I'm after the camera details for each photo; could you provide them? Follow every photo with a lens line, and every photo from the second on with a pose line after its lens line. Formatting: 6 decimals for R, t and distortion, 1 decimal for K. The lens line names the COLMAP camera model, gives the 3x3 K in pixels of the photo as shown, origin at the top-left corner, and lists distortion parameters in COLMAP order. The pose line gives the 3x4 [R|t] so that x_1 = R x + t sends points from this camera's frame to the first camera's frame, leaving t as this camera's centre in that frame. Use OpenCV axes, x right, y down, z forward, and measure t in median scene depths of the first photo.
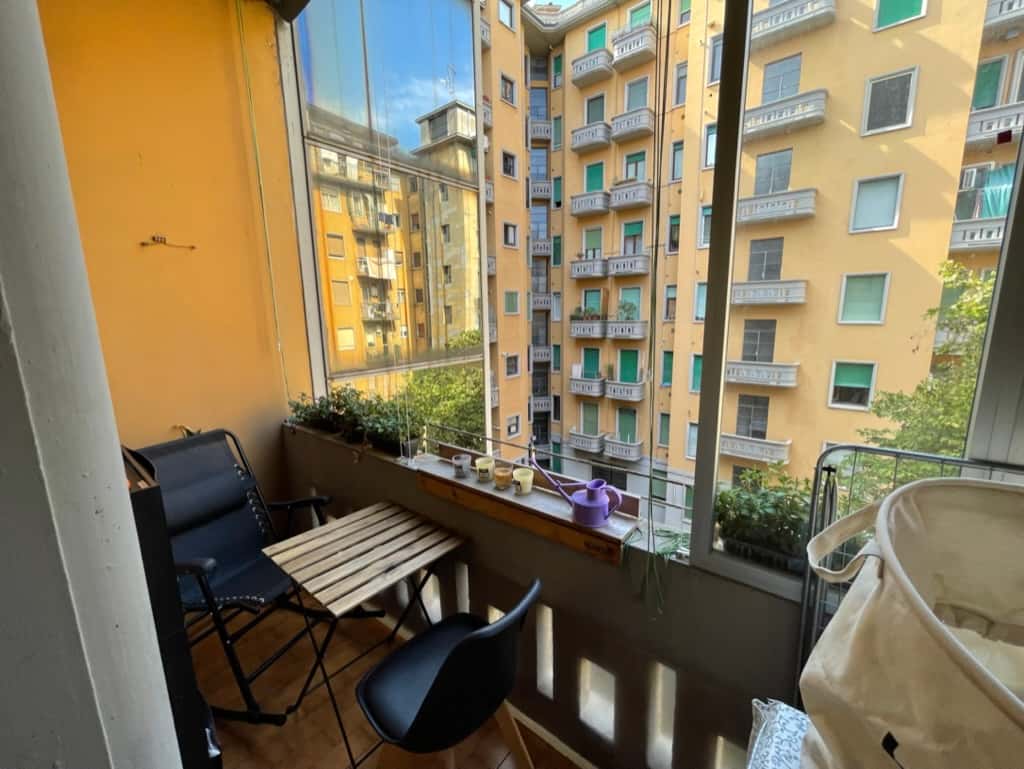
lens RADIAL K [[413.4, 0, 507.3], [0, 413.4, 382.6], [0, 0, 1]] dist [-0.003241, 0.000137]
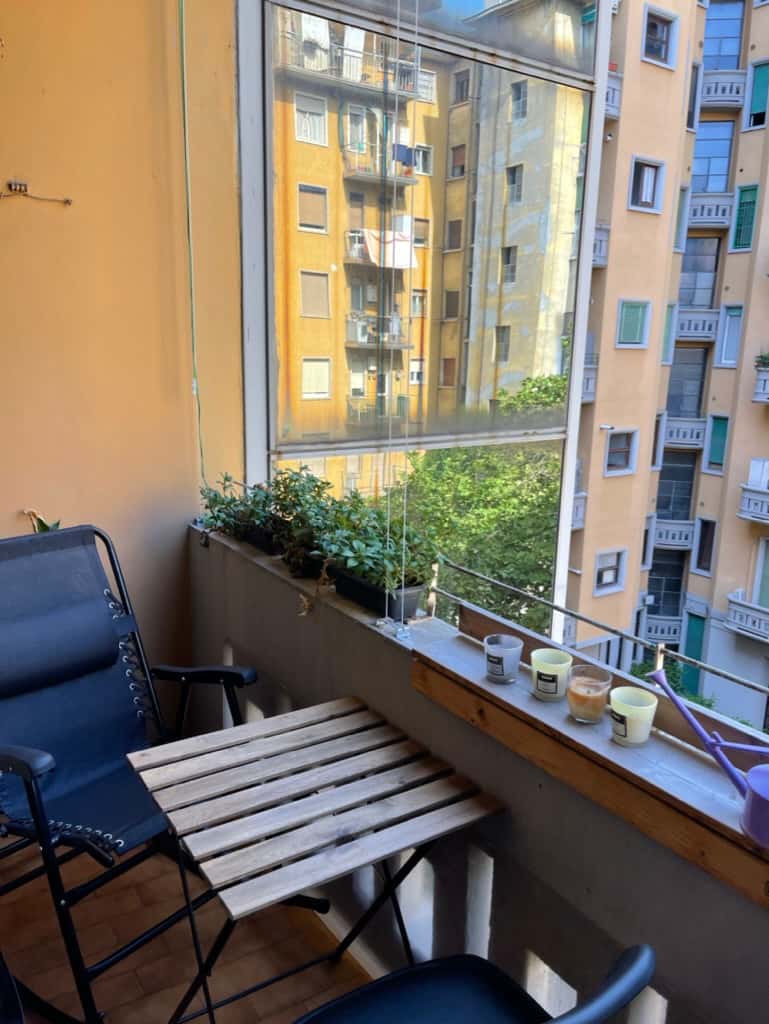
lens RADIAL K [[780.0, 0, 389.3], [0, 780.0, 507.0], [0, 0, 1]] dist [0.059094, -0.071344]
pose [[0.959738, 0.102922, -0.261363, -0.004055], [-0.091517, 0.994257, 0.055470, -0.004203], [0.265571, -0.029318, 0.963645, 0.022398]]
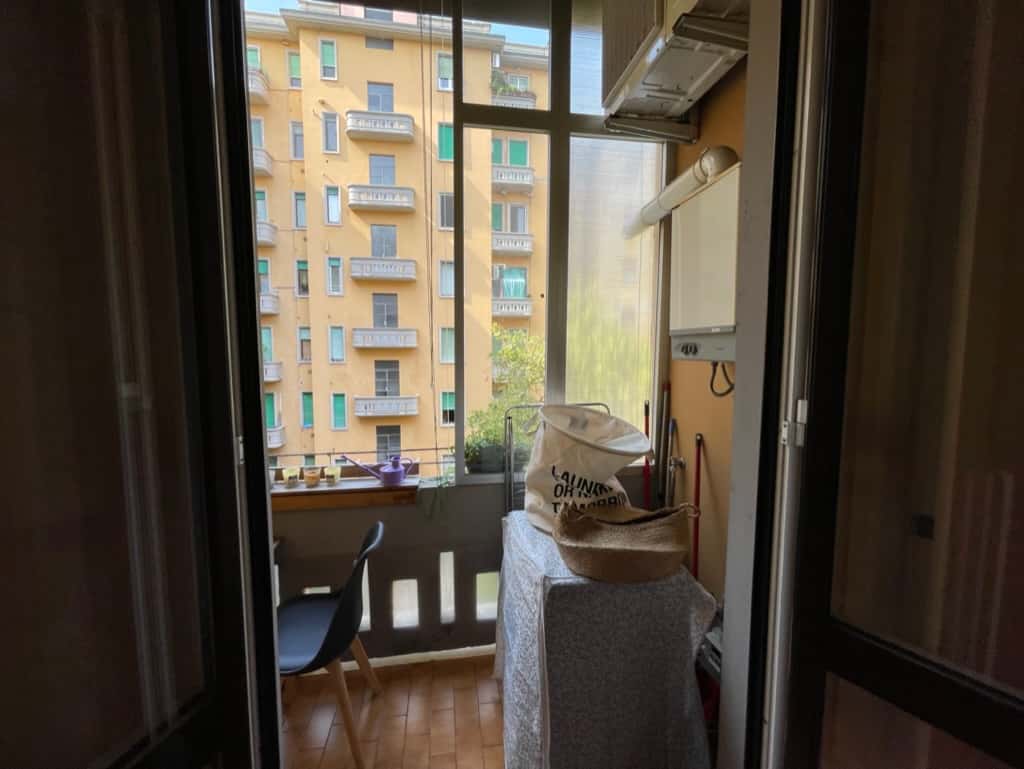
lens RADIAL K [[413.4, 0, 506.4], [0, 413.4, 379.7], [0, 0, 1]] dist [-0.003241, 0.000137]
pose [[0.662917, -0.036293, 0.747813, -0.145291], [0.115943, 0.991751, -0.054648, 0.018590], [-0.739661, 0.122930, 0.661657, -0.083680]]
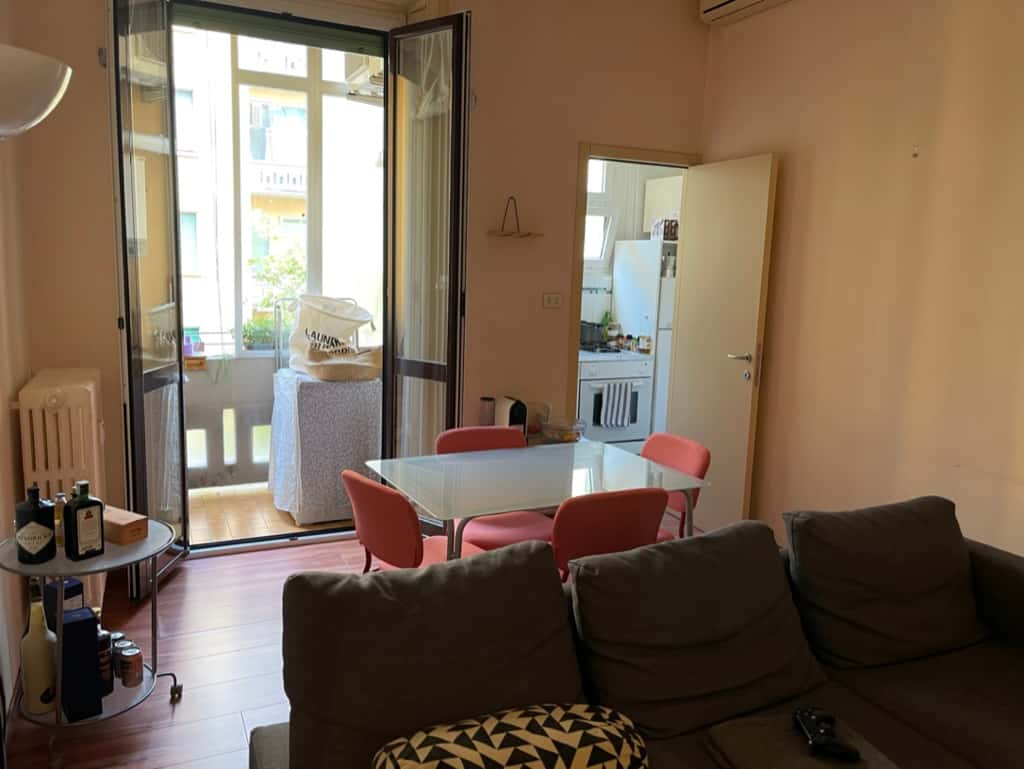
lens RADIAL K [[780.0, 0, 504.9], [0, 780.0, 362.1], [0, 0, 1]] dist [0.059094, -0.071344]
pose [[0.430931, -0.086601, 0.898220, -0.569743], [0.118499, 0.992195, 0.038810, 0.089312], [-0.894571, 0.089714, 0.437830, -0.457932]]
